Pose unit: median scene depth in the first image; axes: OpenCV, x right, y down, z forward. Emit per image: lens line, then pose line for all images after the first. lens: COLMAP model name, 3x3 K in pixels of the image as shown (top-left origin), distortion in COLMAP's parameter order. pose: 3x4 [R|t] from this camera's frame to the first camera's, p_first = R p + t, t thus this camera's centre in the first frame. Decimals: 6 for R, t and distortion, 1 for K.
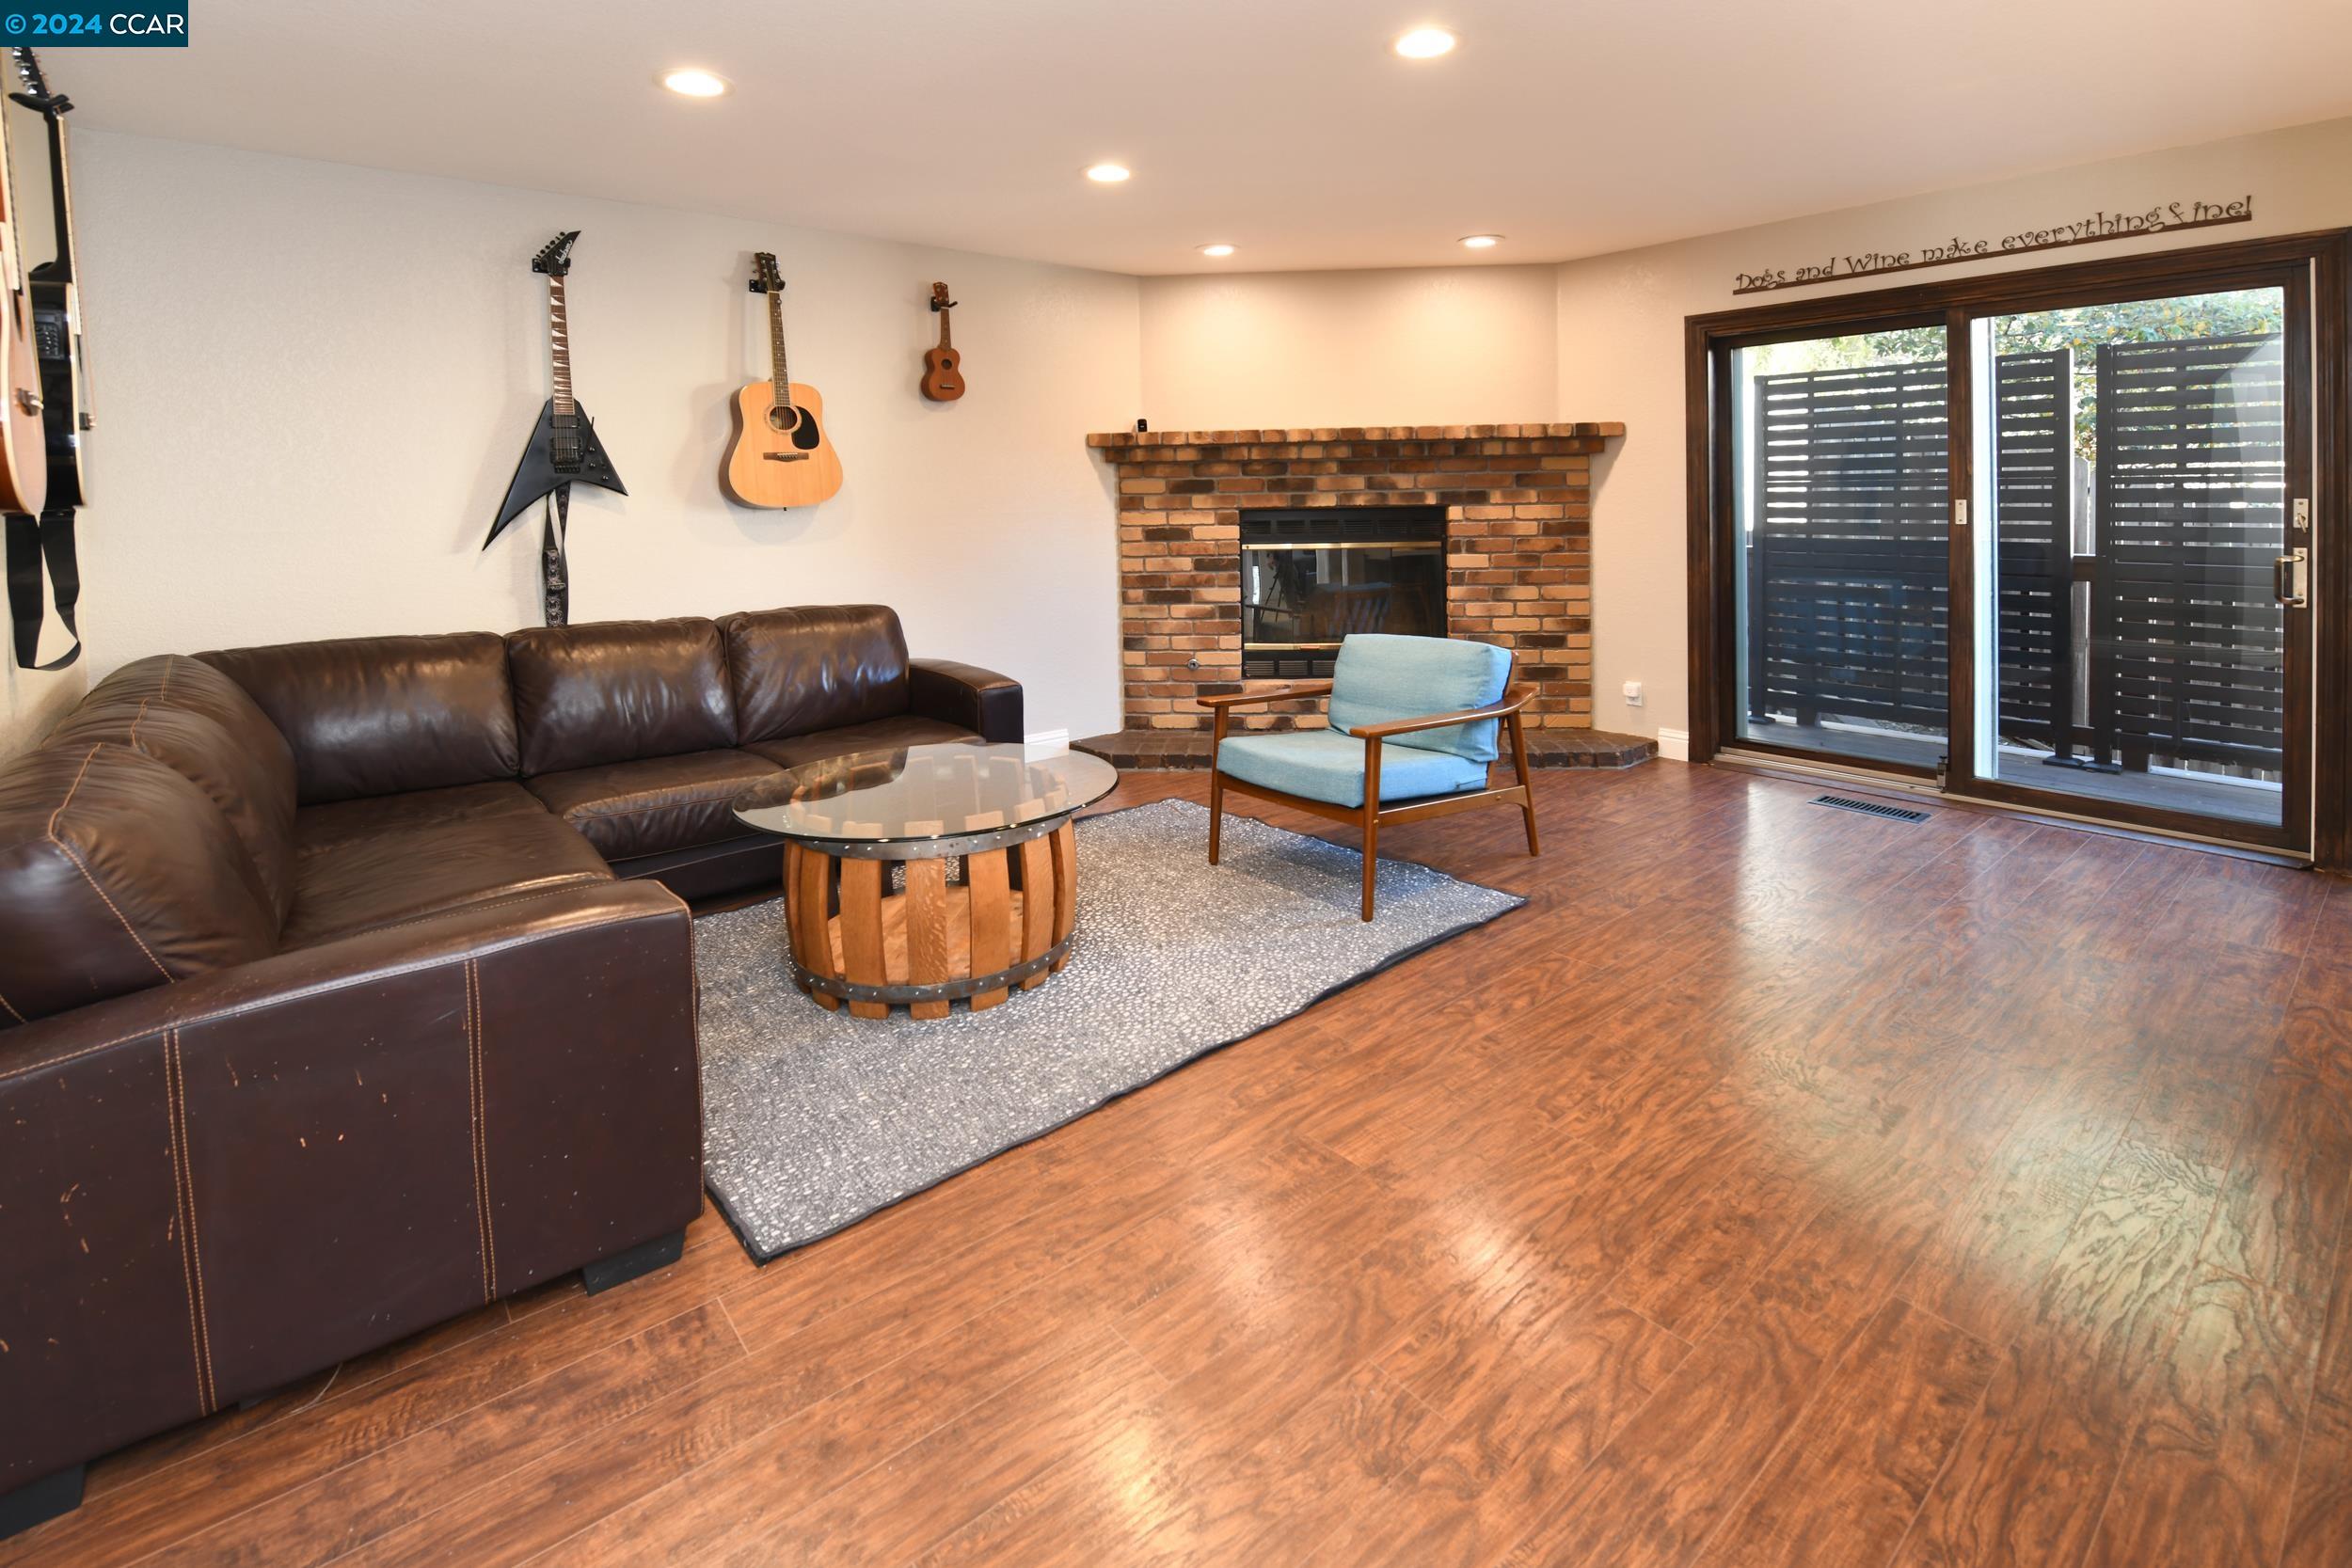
lens RADIAL K [[1026.1, 0, 1178.8], [0, 1026.1, 734.5], [0, 0, 1]] dist [-0.002824, -0.010740]
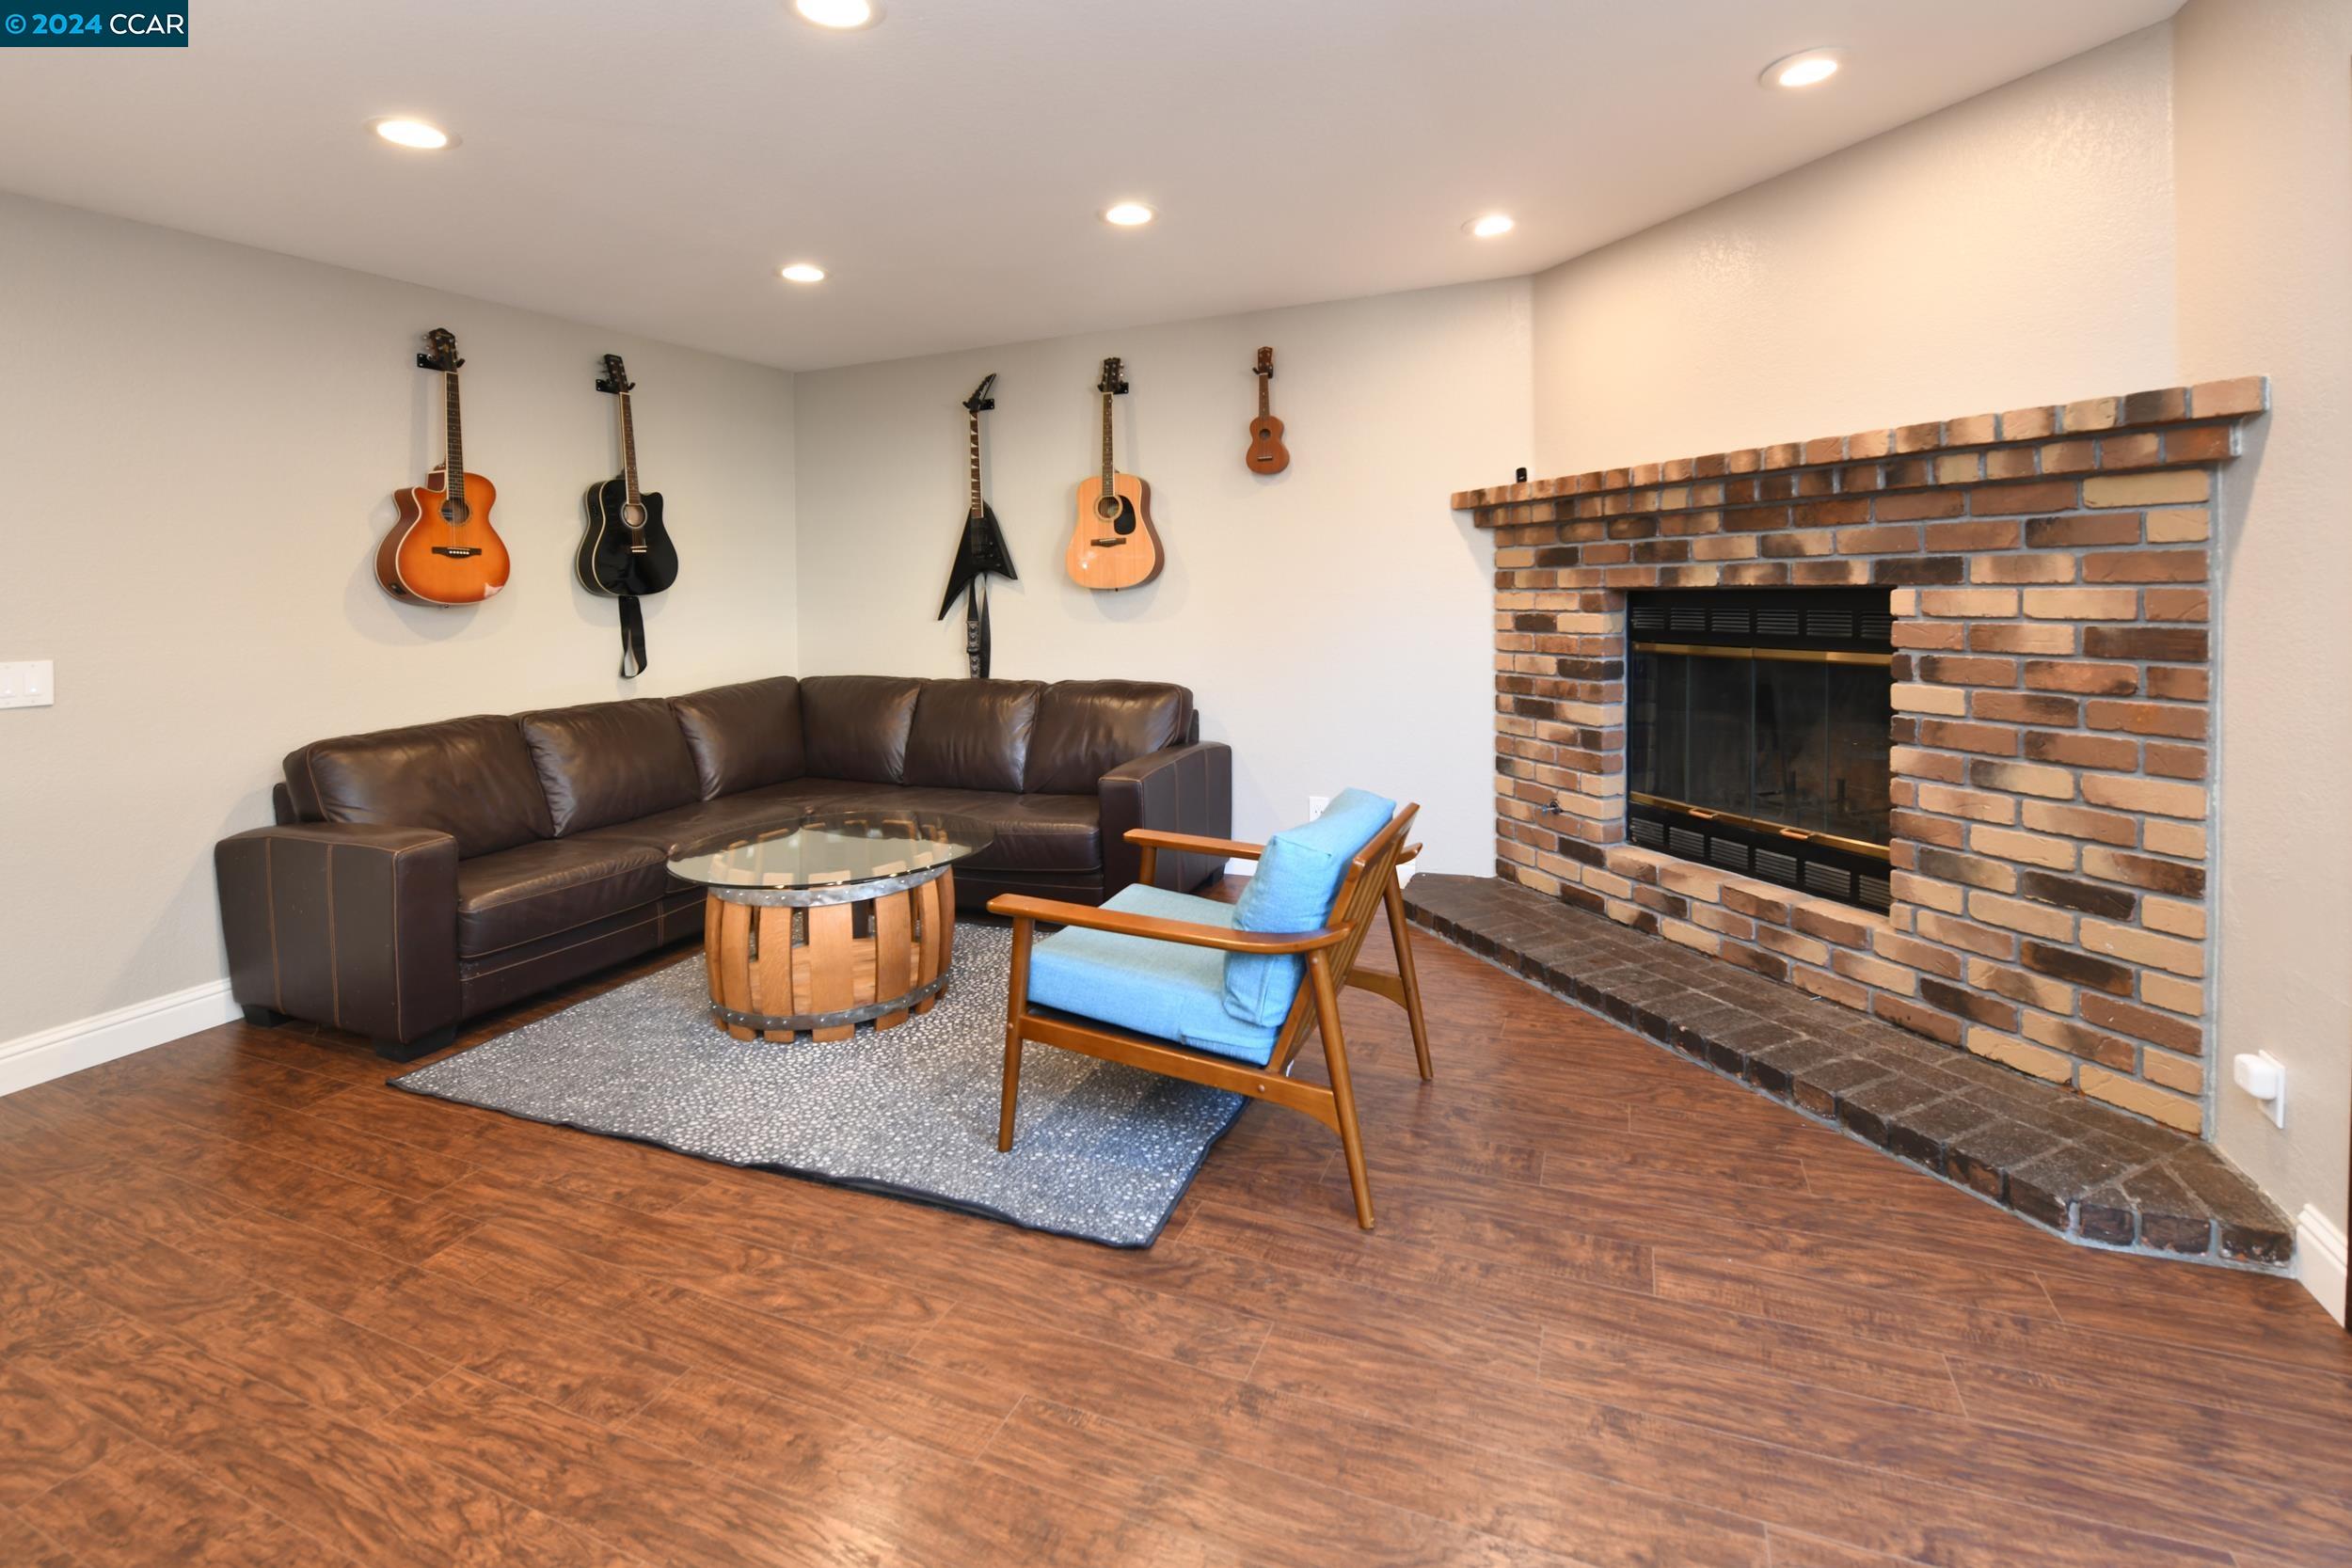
lens RADIAL K [[1063.9, 0, 1176.0], [0, 1063.9, 784.0], [0, 0, 1]] dist [-0.017193, -0.000593]
pose [[0.473074, 0.164571, -0.865515, 0.564478], [-0.175634, 0.980296, 0.090398, -0.113034], [0.863339, 0.109249, 0.492657, 0.449739]]
